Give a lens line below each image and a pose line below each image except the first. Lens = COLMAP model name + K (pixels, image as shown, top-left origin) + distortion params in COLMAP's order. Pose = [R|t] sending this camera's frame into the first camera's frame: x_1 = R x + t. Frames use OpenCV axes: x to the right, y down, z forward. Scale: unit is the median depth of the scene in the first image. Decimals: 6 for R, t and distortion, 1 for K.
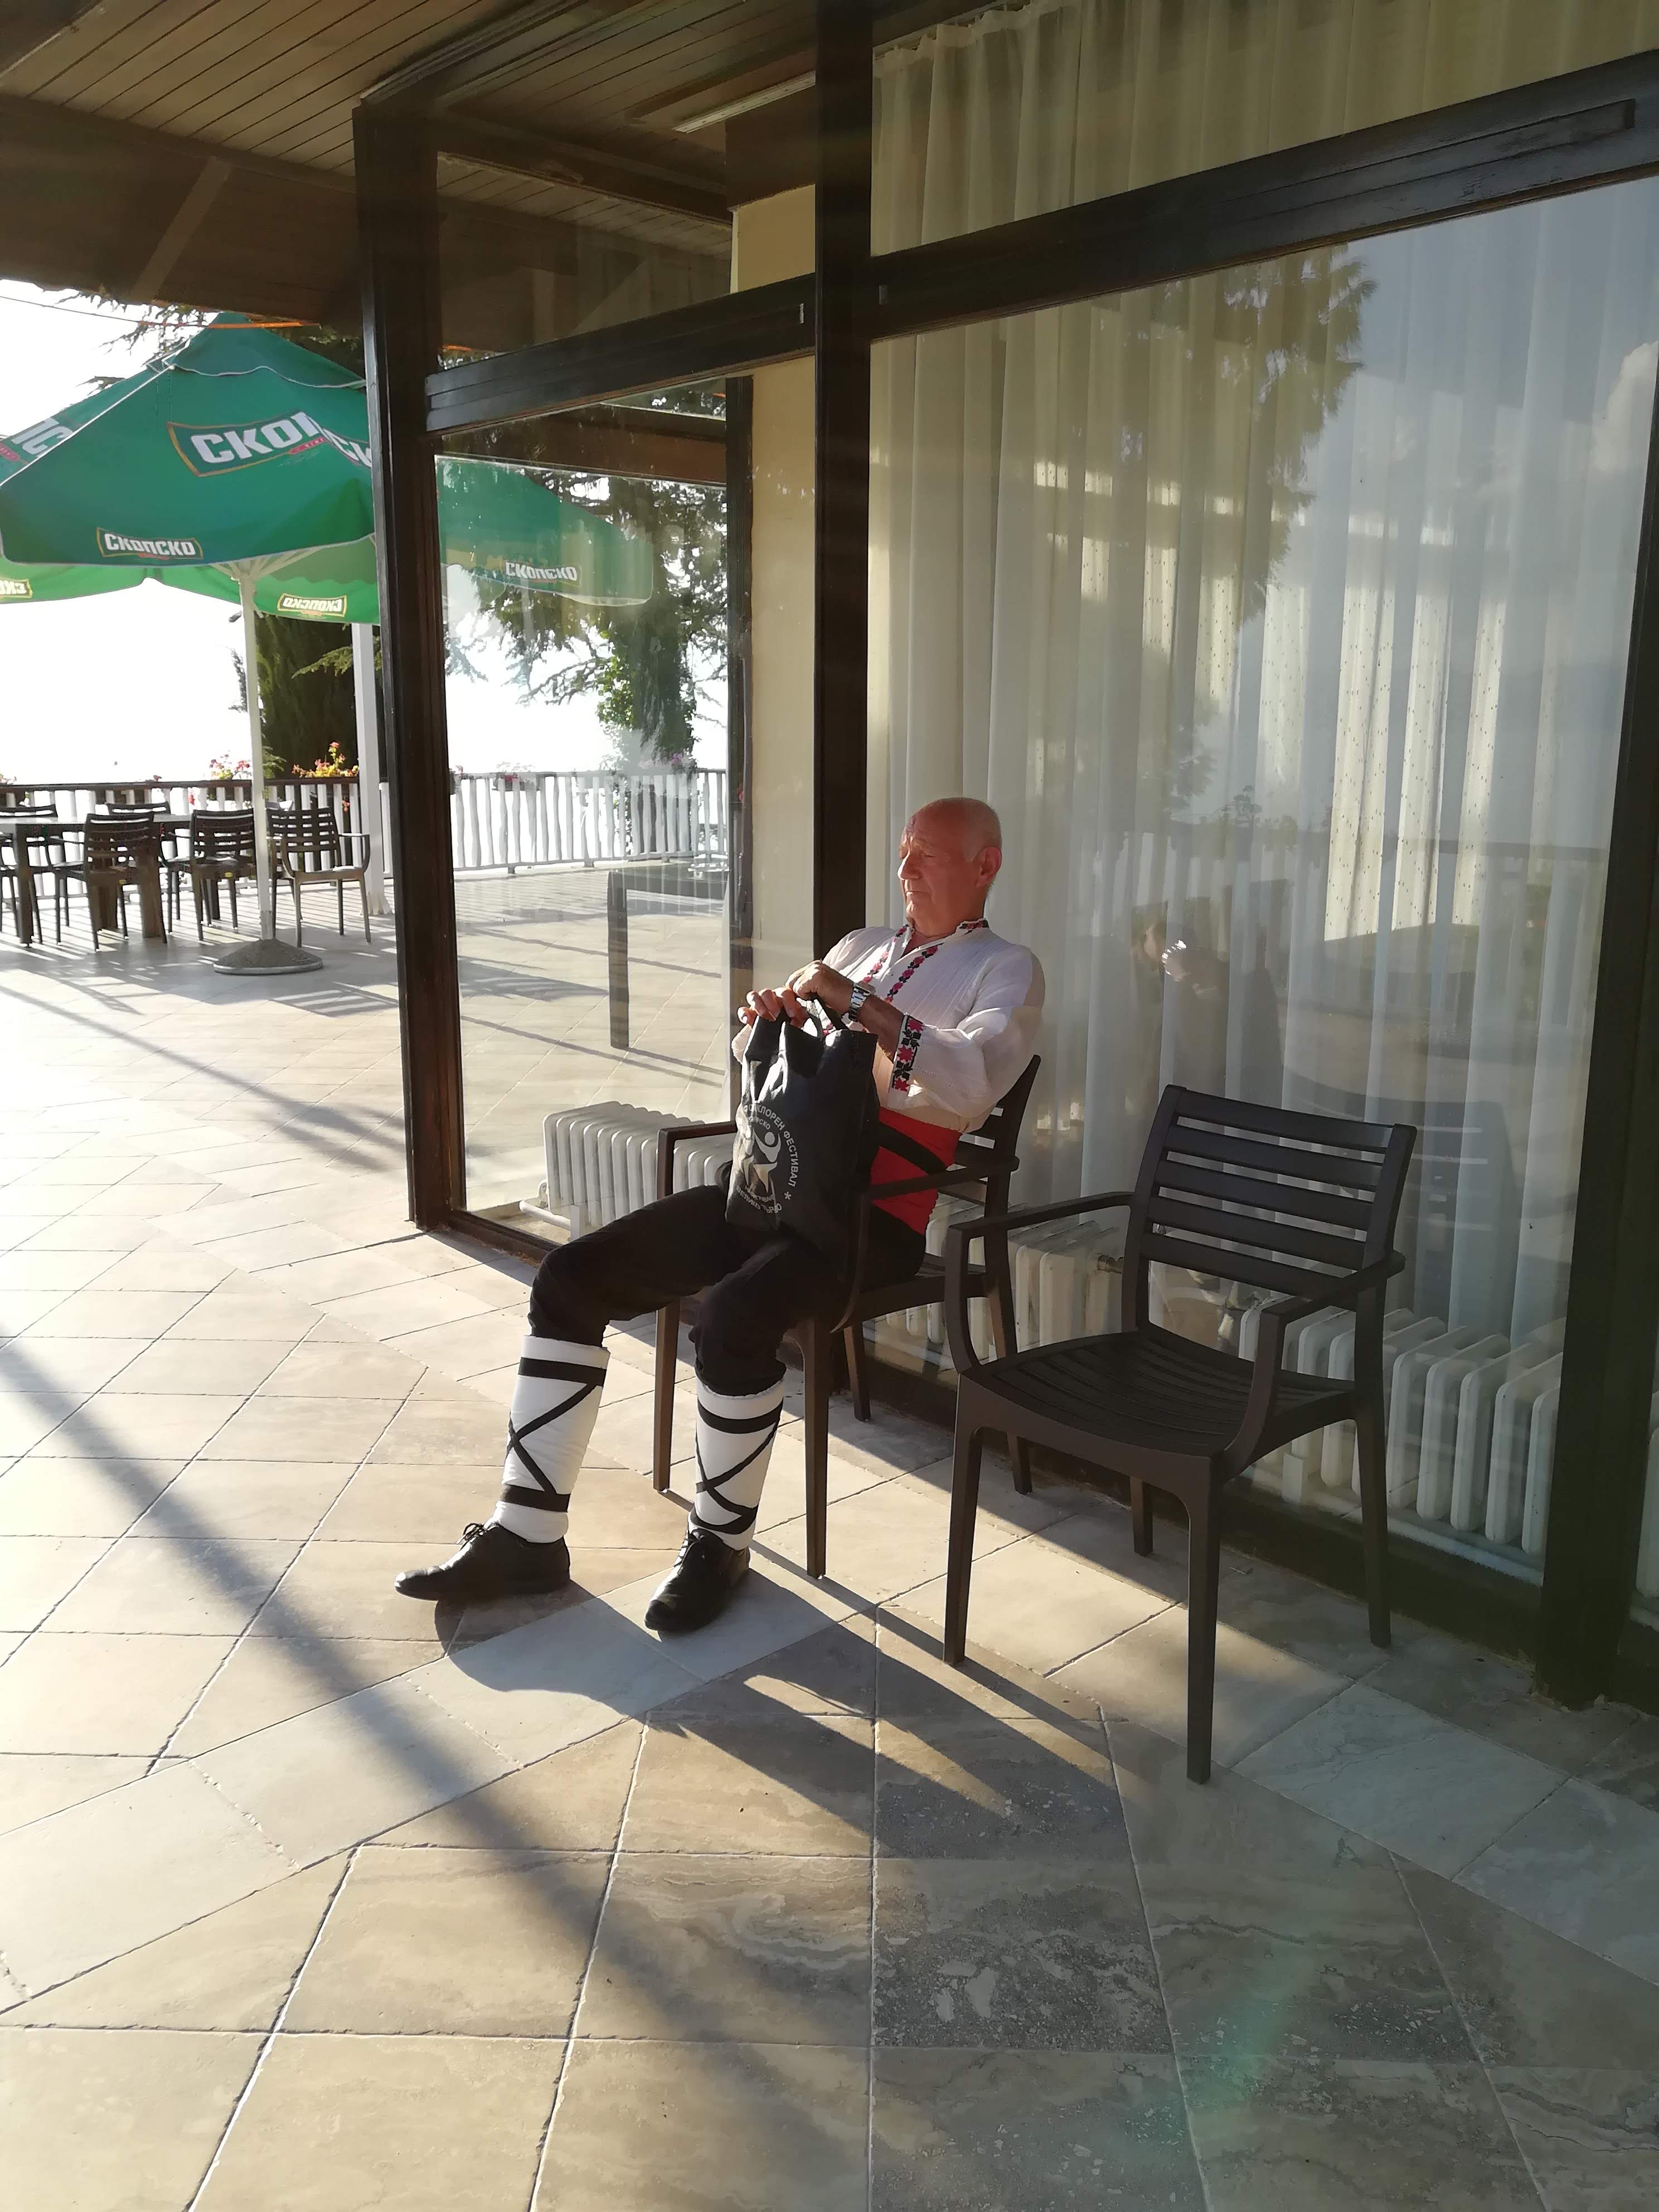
lens RADIAL K [[1777.8, 0, 829.5], [0, 1777.8, 1106.0], [0, 0, 1]] dist [-0.018132, 0.066099]
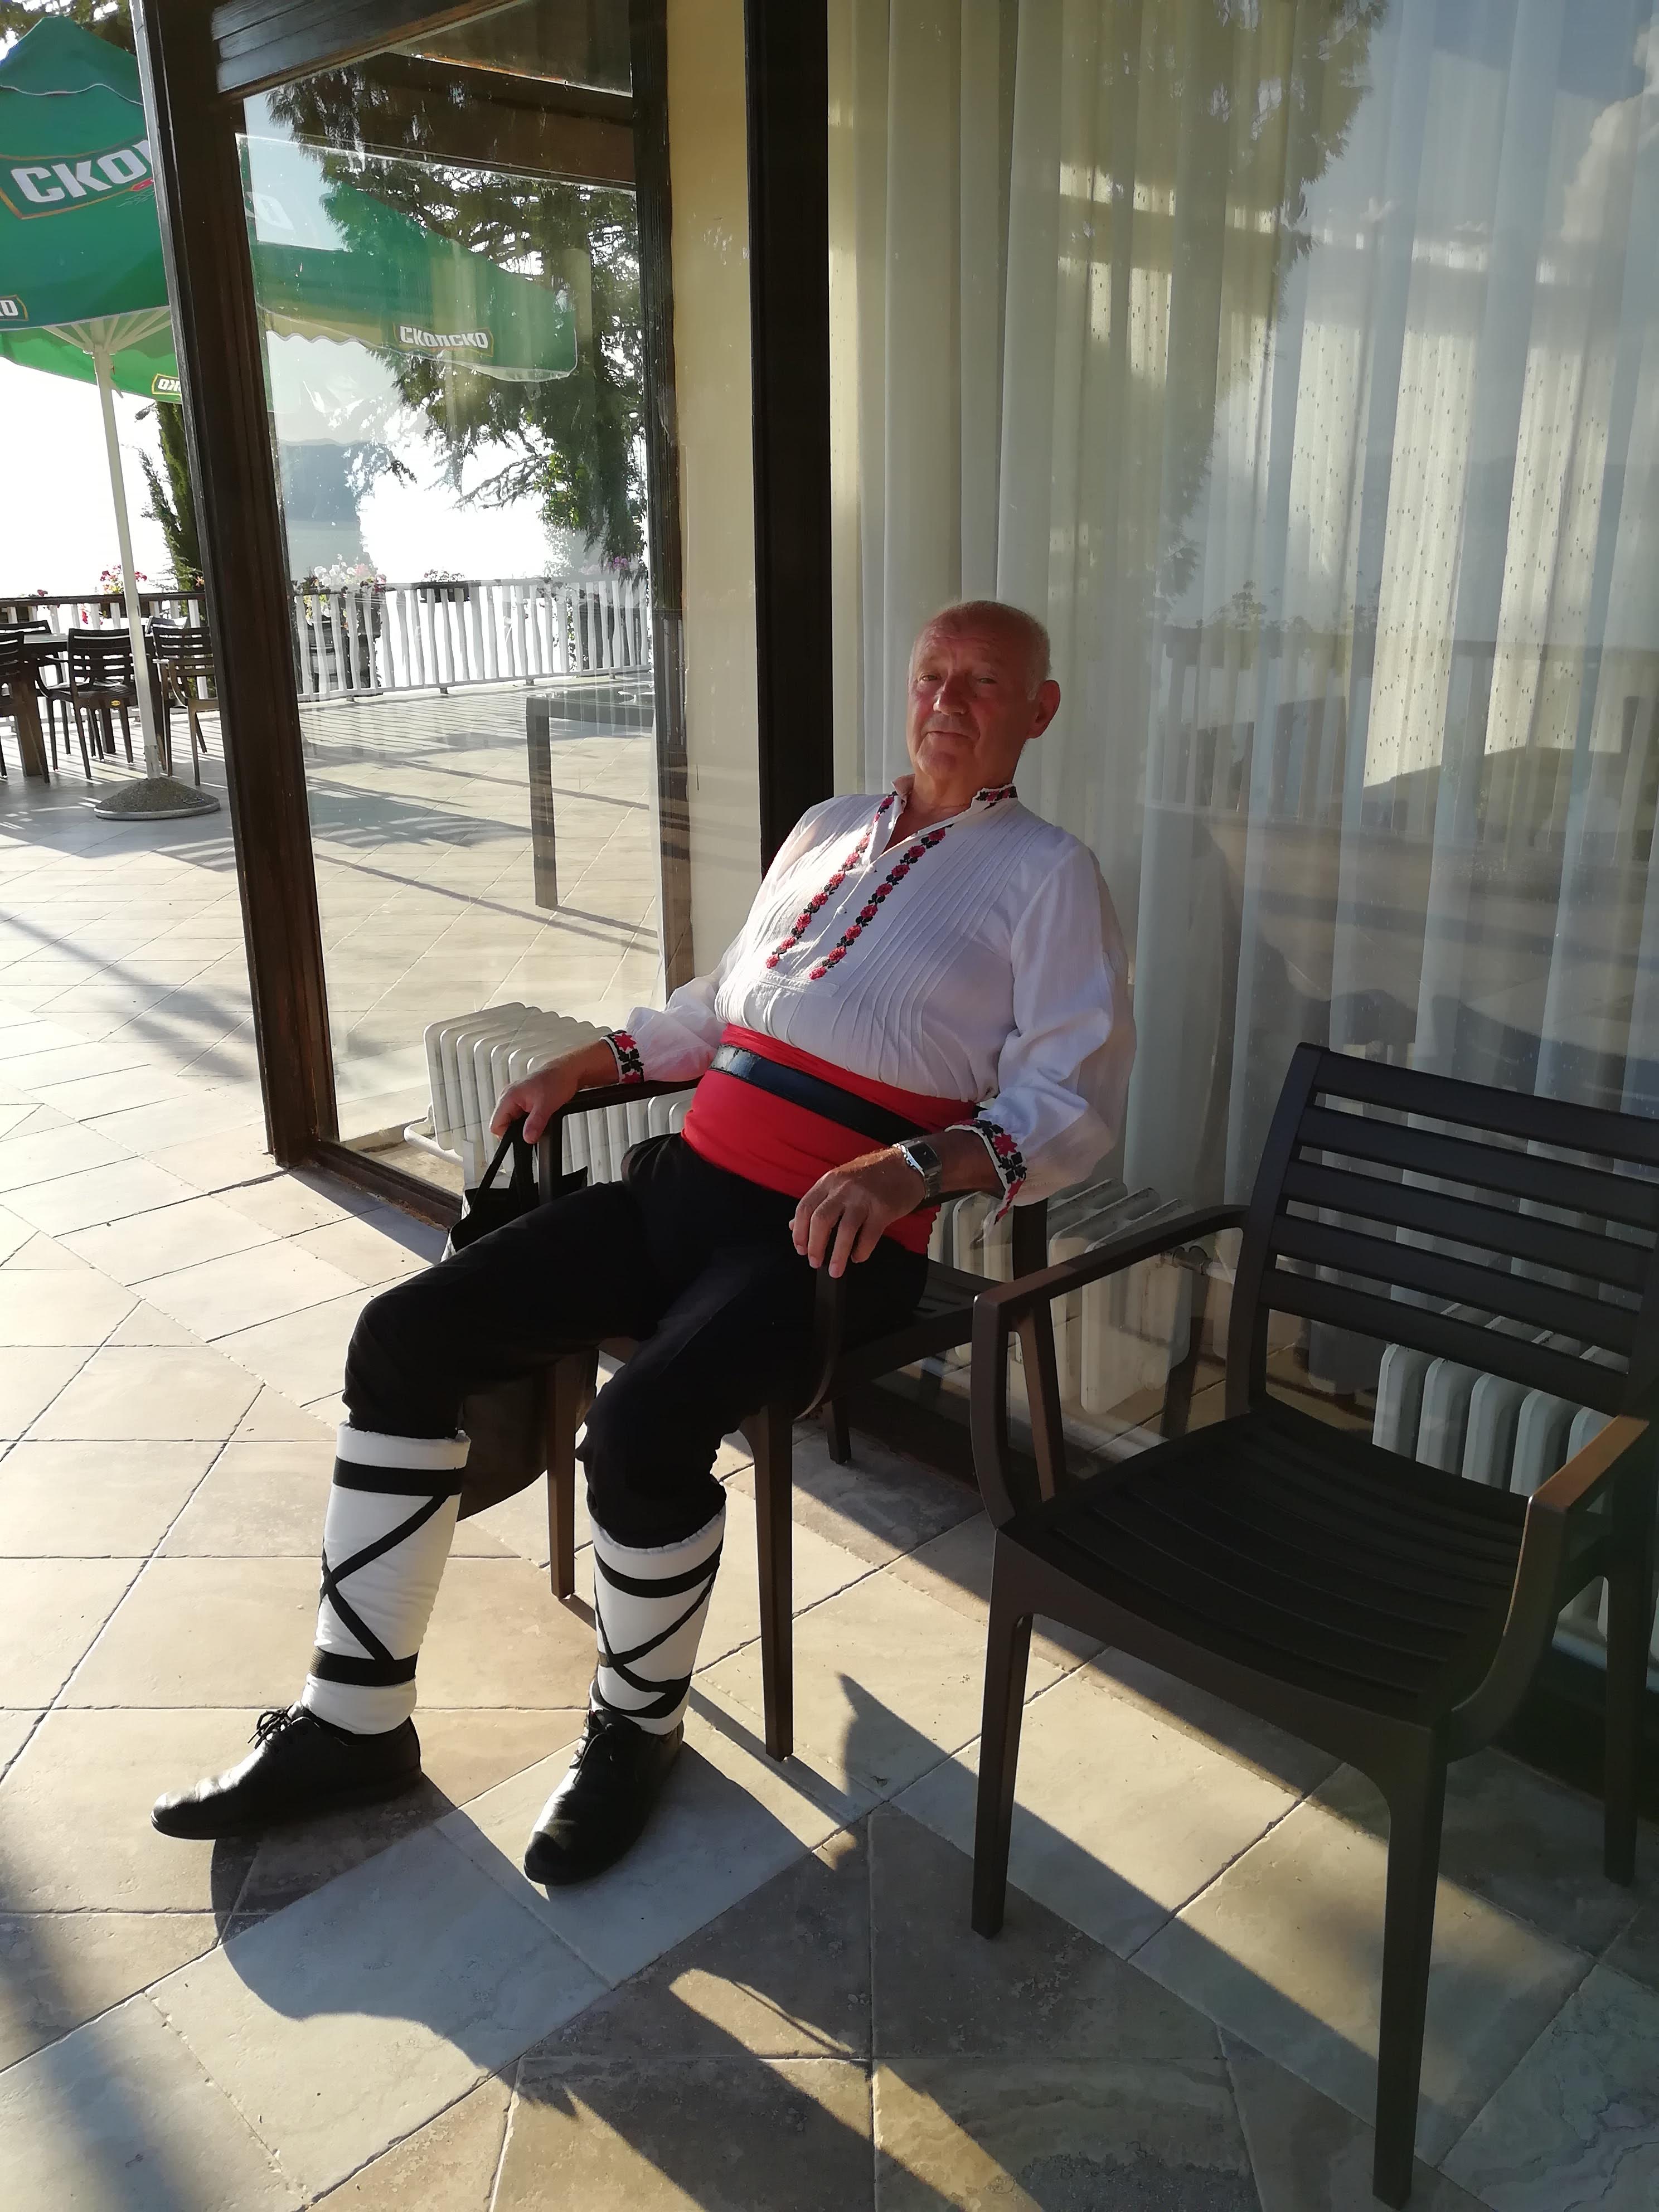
lens RADIAL K [[1735.2, 0, 820.4], [0, 1735.2, 1113.7], [0, 0, 1]] dist [0.001800, 0.009798]
pose [[0.999744, -0.019140, 0.012037, 0.003530], [0.017658, 0.993430, 0.113072, -0.042364], [-0.014122, -0.112830, 0.993514, 0.250090]]
